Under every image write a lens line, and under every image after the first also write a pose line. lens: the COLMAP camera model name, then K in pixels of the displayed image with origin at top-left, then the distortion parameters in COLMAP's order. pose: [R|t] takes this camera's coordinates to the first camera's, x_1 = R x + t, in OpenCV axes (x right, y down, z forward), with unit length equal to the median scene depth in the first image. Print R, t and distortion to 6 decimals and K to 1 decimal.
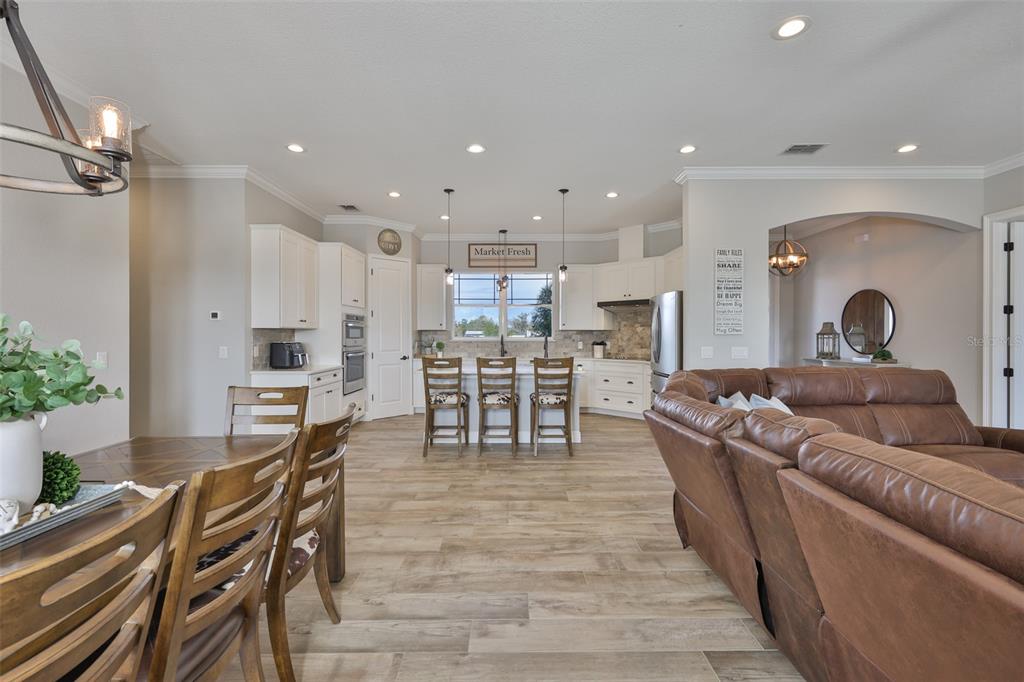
lens RADIAL K [[442.8, 0, 512.2], [0, 442.8, 336.5], [0, 0, 1]] dist [-0.001793, -0.000312]
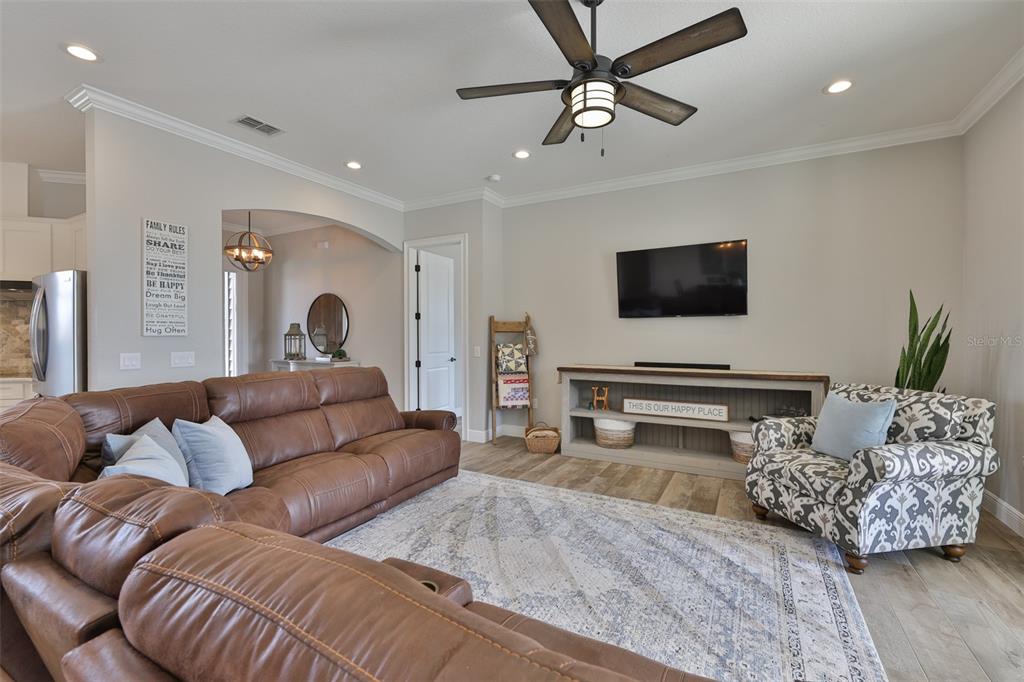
lens RADIAL K [[442.8, 0, 512.2], [0, 442.8, 336.5], [0, 0, 1]] dist [-0.001793, -0.000312]
pose [[0.492712, -0.005446, 0.870175, 0.107130], [0.006994, 0.999973, 0.002298, -0.001327], [-0.870164, 0.004954, 0.492737, 0.098857]]
